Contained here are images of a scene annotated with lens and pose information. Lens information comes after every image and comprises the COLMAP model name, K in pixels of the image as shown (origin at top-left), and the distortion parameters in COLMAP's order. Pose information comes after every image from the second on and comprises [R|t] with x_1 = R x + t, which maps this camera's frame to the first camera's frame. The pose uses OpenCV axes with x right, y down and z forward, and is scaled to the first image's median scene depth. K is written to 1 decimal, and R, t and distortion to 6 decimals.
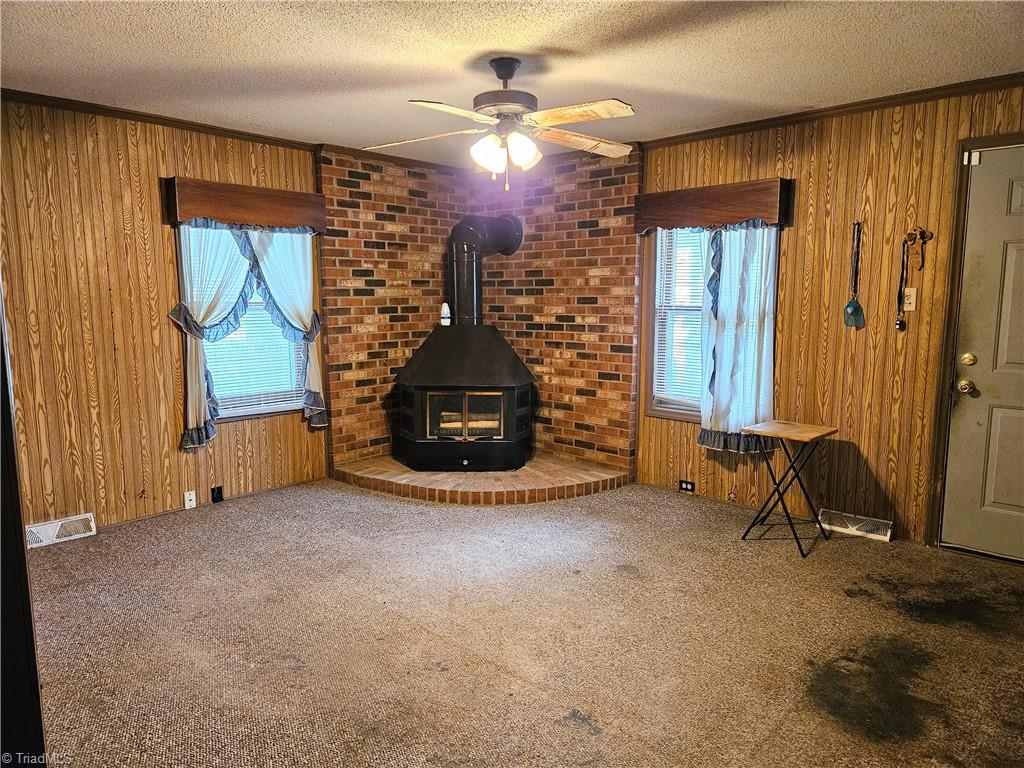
lens RADIAL K [[689.9, 0, 509.2], [0, 689.9, 384.7], [0, 0, 1]] dist [0.068807, -0.061490]
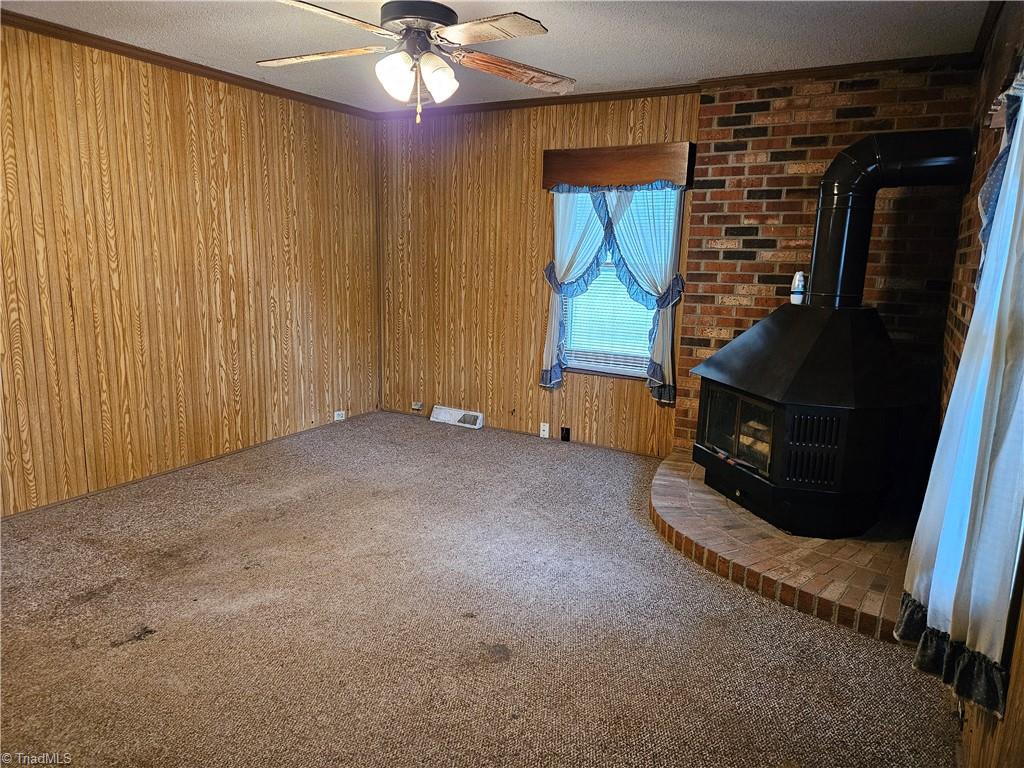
lens RADIAL K [[689.9, 0, 506.0], [0, 689.9, 385.9], [0, 0, 1]] dist [0.068807, -0.061490]
pose [[0.217226, 0.193028, -0.956845, 0.560321], [-0.156270, 0.974486, 0.161110, -0.076102], [0.963531, 0.114529, 0.241848, 0.580472]]
